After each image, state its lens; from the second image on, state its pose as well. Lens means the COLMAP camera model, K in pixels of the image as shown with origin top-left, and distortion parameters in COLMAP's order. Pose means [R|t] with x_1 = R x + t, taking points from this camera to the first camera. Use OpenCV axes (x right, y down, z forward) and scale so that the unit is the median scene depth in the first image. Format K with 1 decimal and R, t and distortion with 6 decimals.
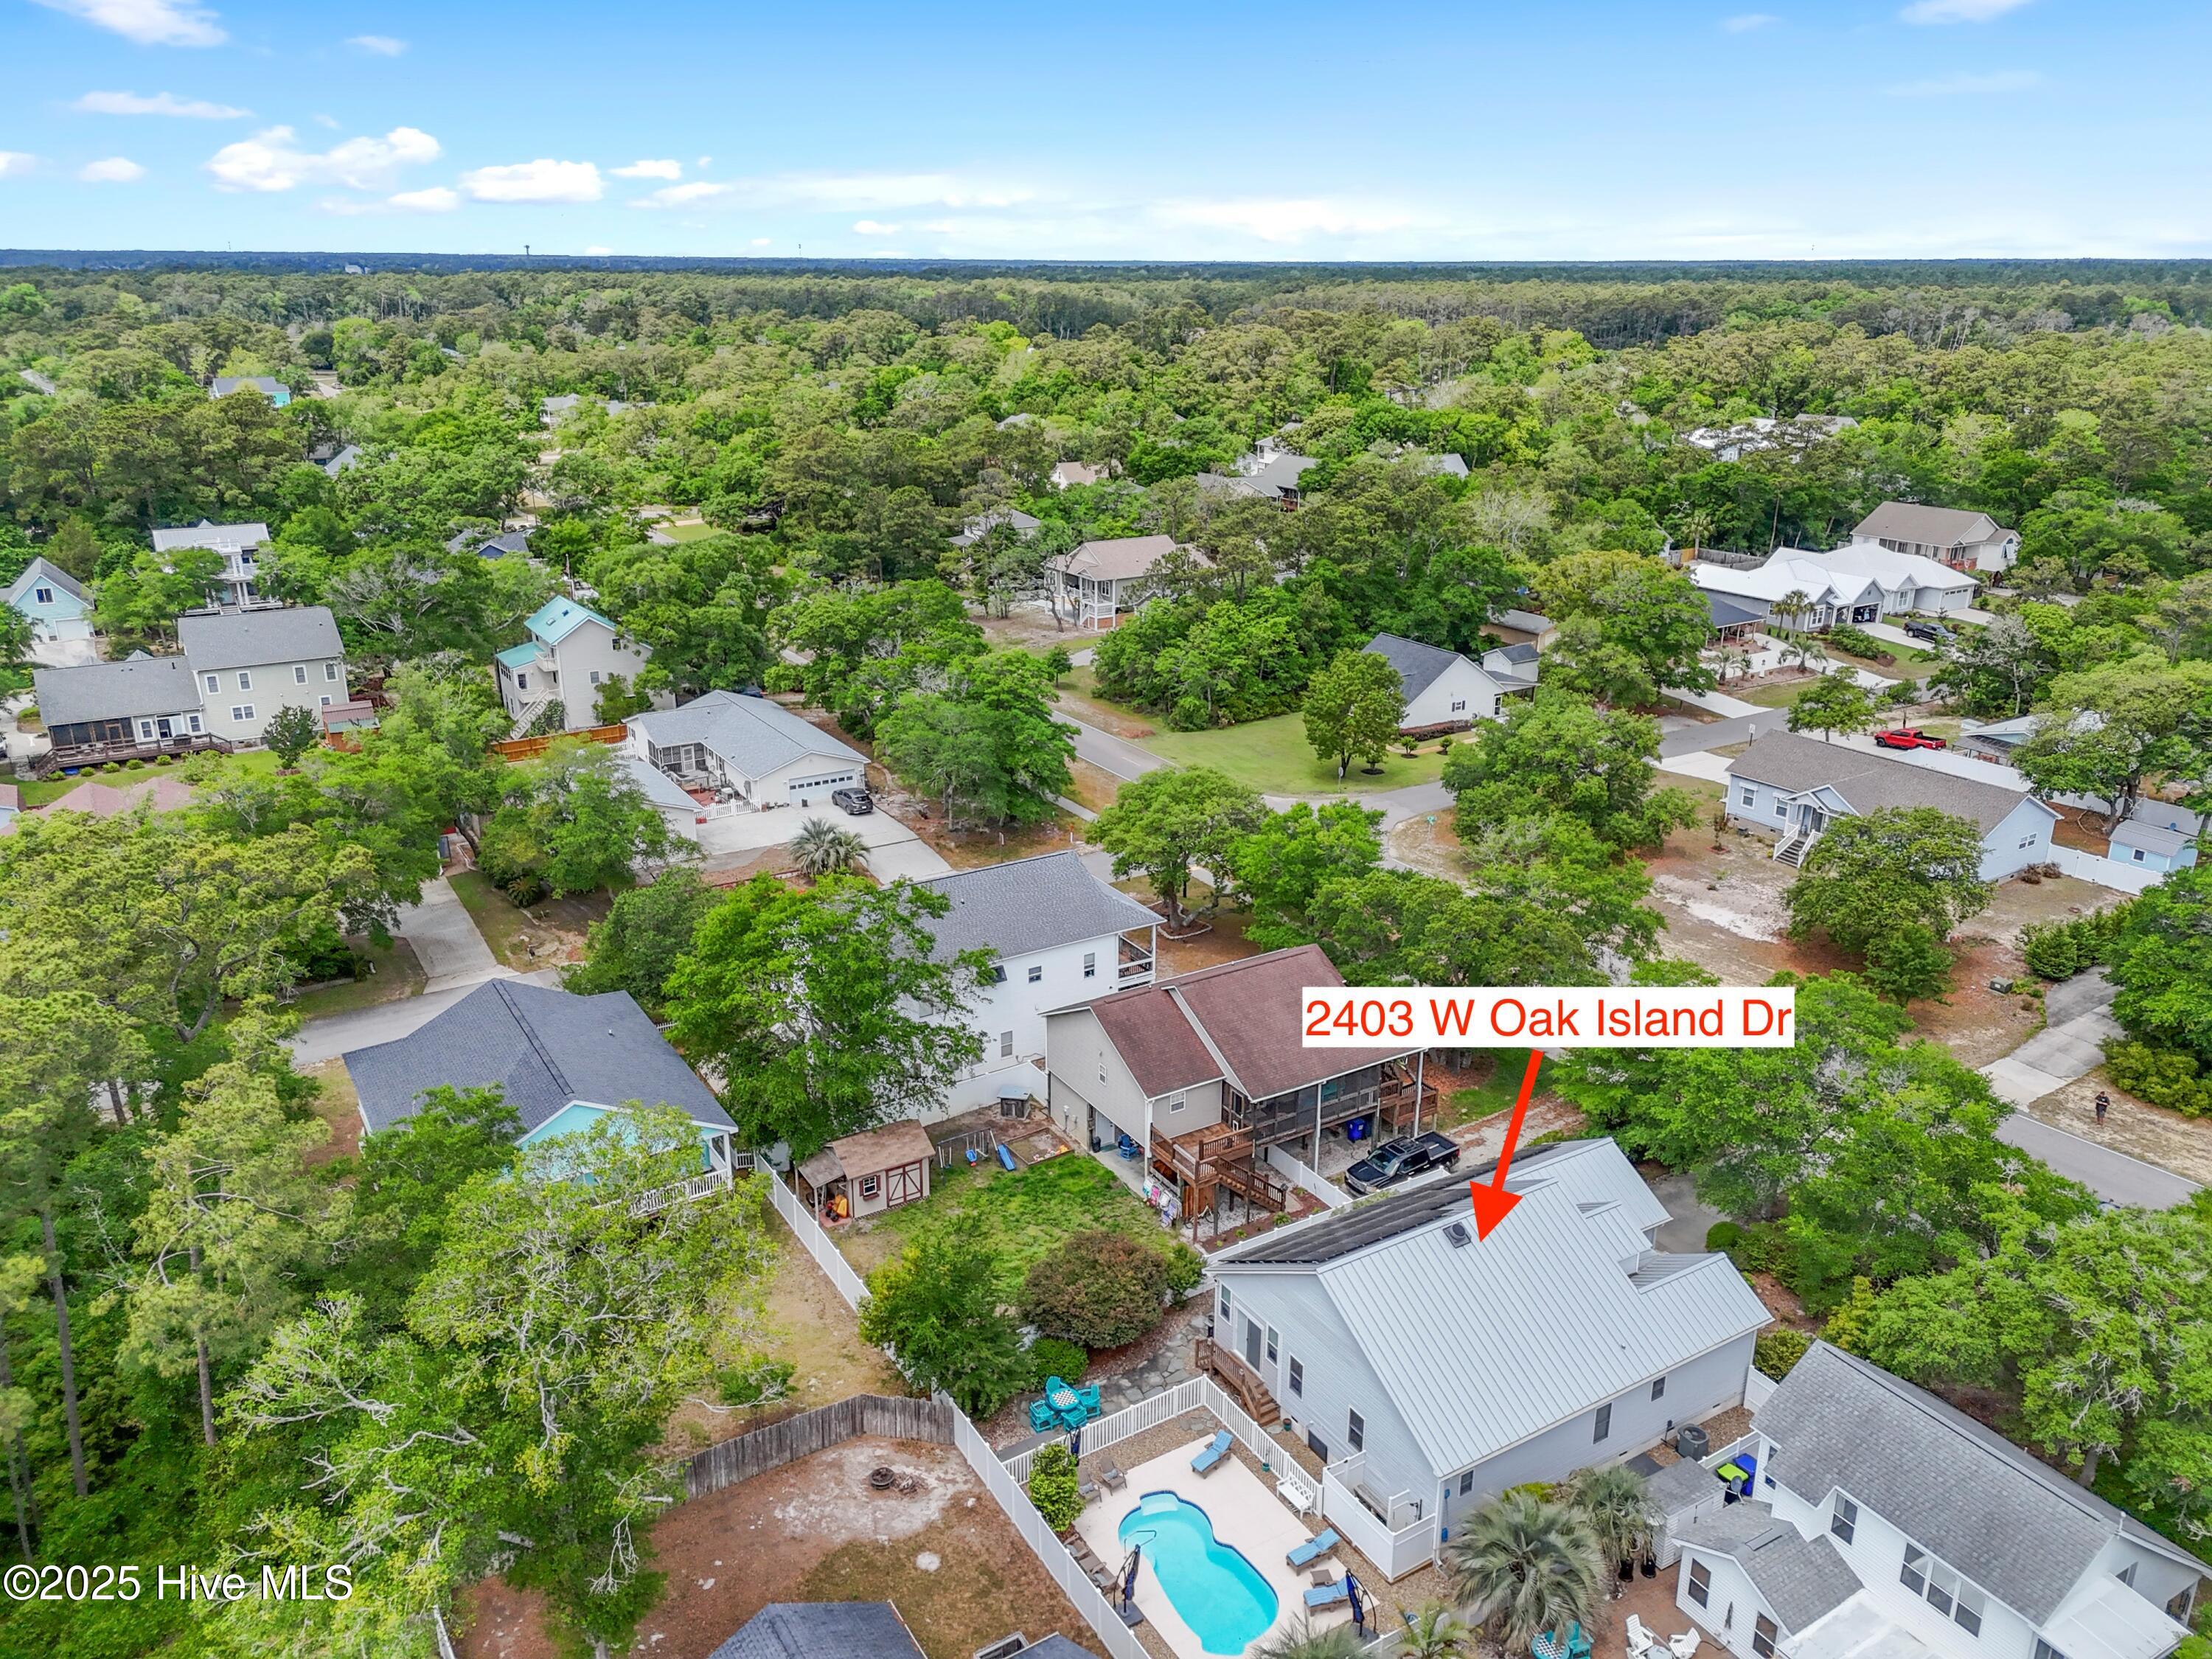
lens RADIAL K [[1630.2, 0, 1113.3], [0, 1630.2, 829.2], [0, 0, 1]] dist [0.094114, -0.096795]
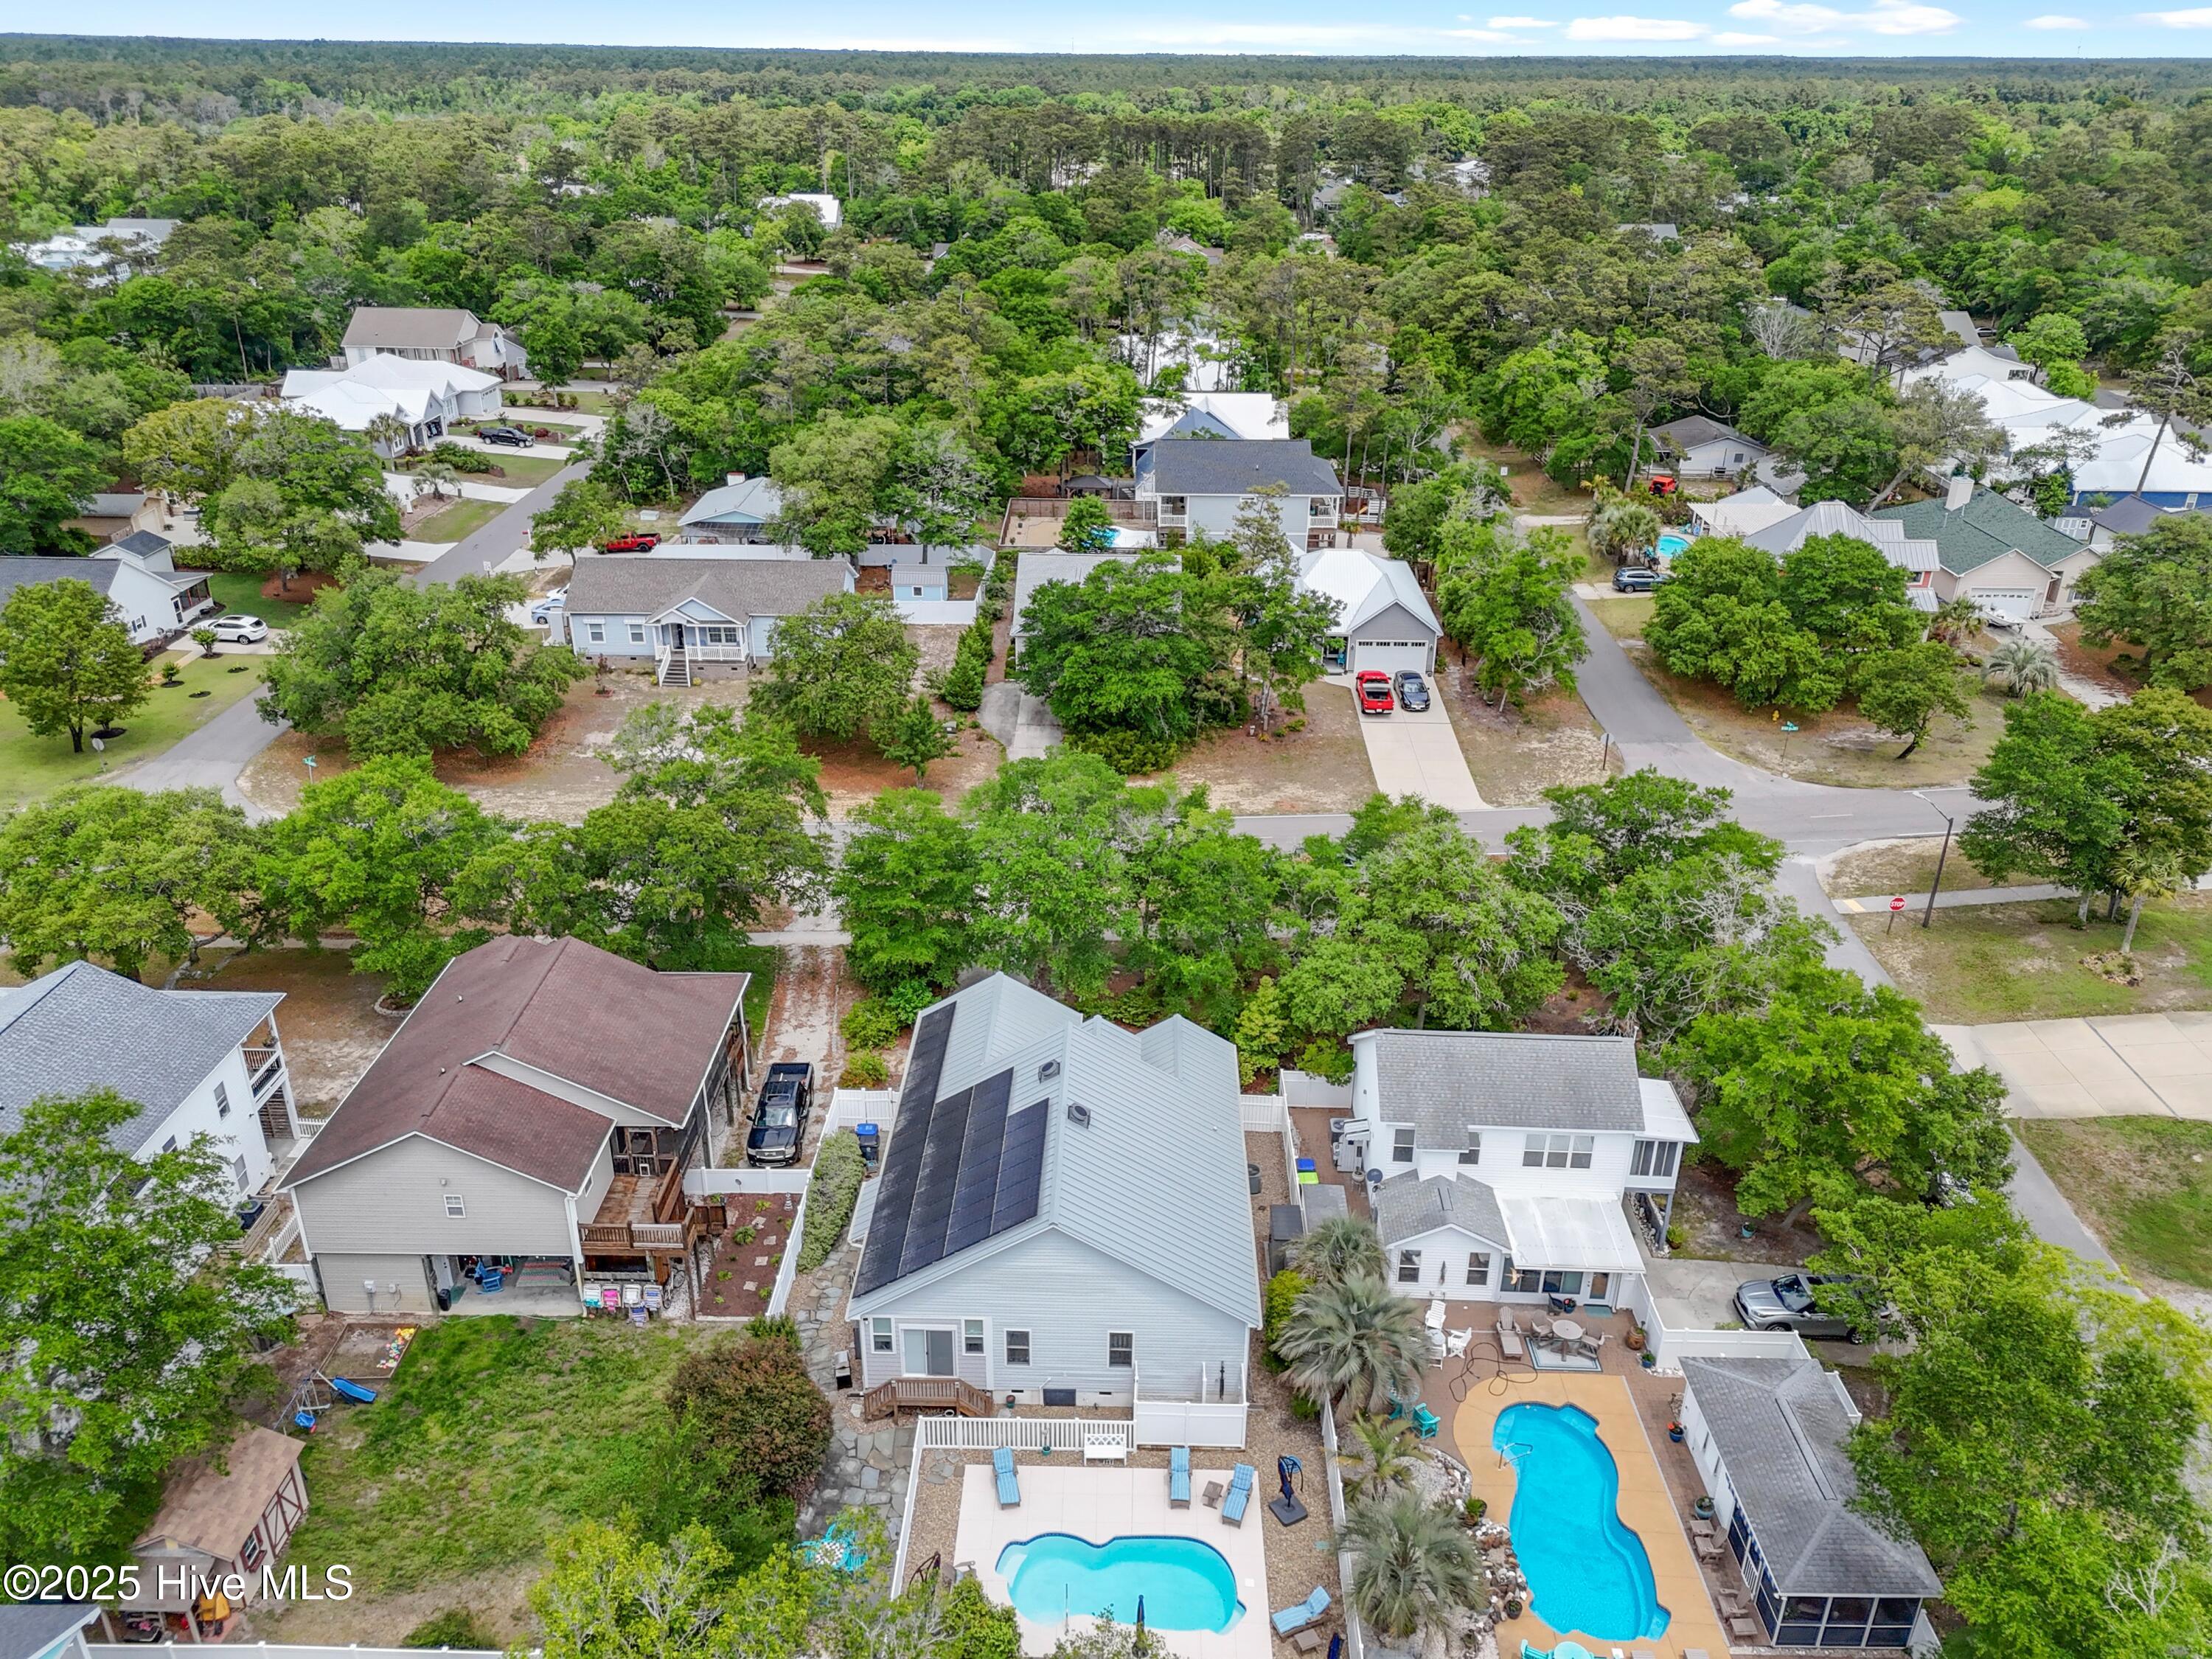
lens RADIAL K [[1630.2, 0, 1113.3], [0, 1630.2, 829.2], [0, 0, 1]] dist [0.094114, -0.096795]
pose [[0.551019, -0.360884, 0.752423, -0.216802], [0.273375, 0.929962, 0.245838, -0.068487], [-0.788444, 0.070232, 0.611083, 0.195632]]
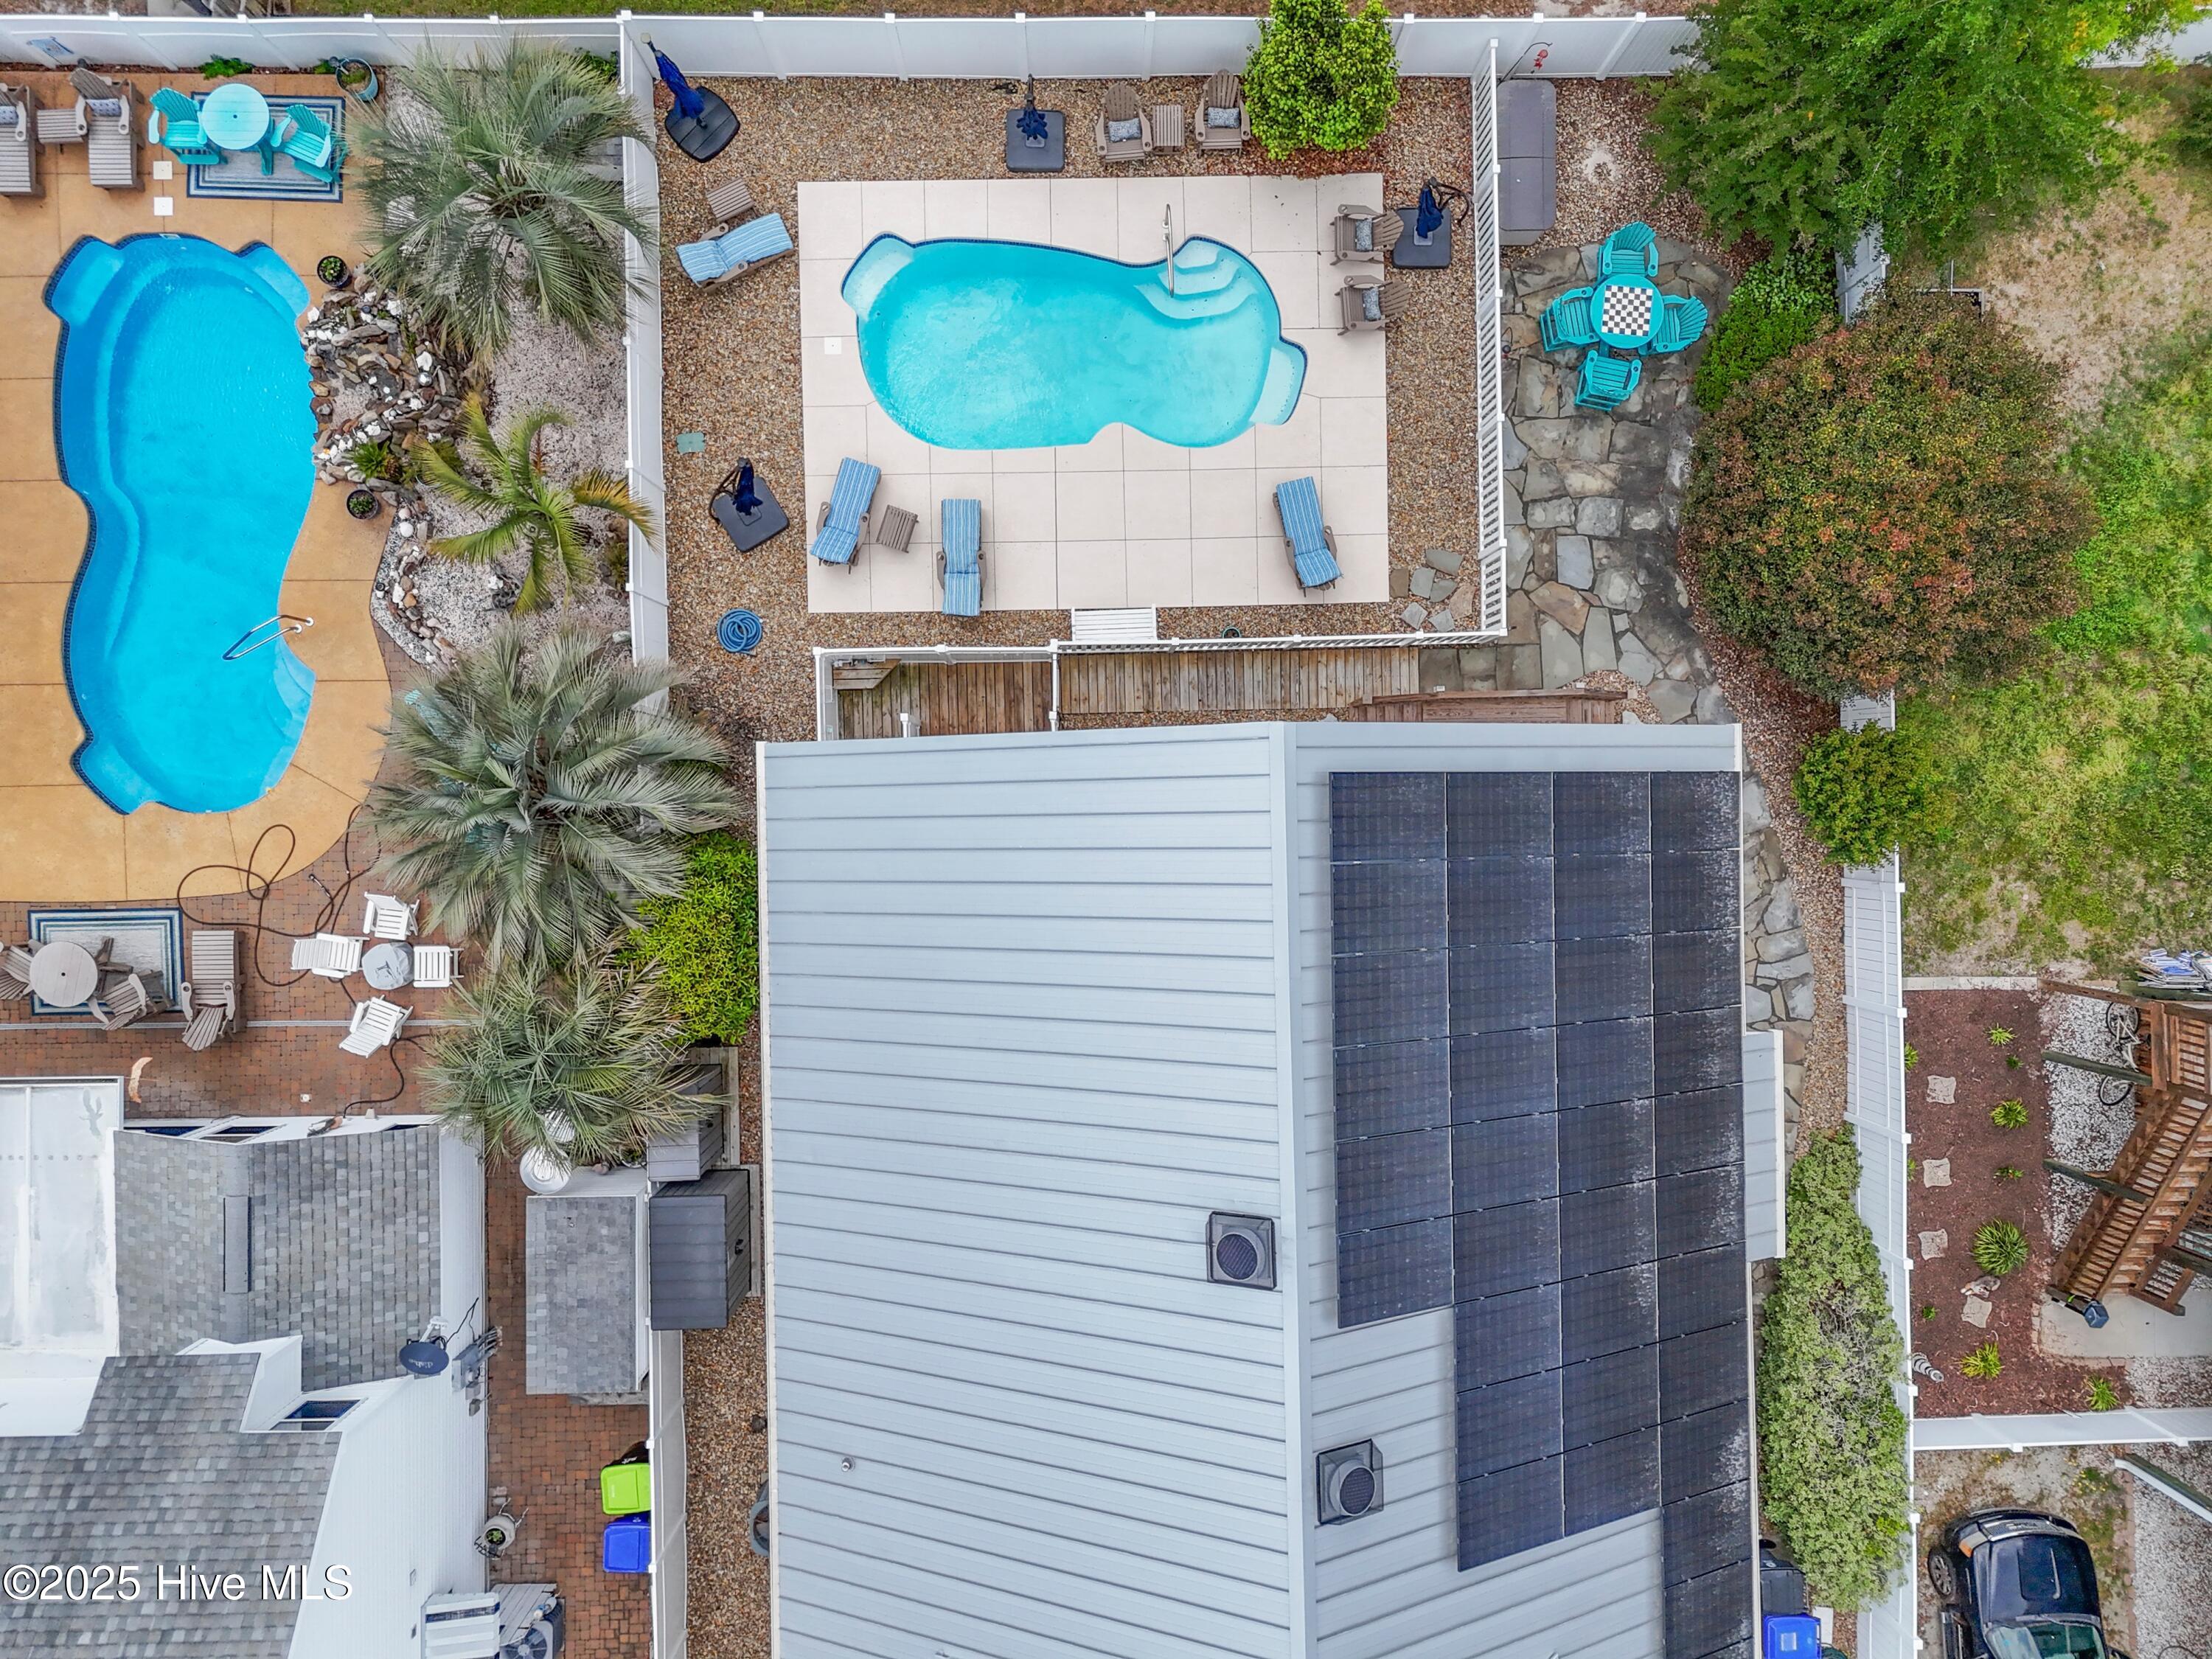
lens RADIAL K [[1630.2, 0, 1113.3], [0, 1630.2, 829.2], [0, 0, 1]] dist [0.094114, -0.096795]
pose [[-0.517487, 0.855691, 0.000431, 0.075758], [-0.307167, -0.186232, 0.933256, -0.013369], [0.798659, 0.482815, 0.359213, 0.412719]]
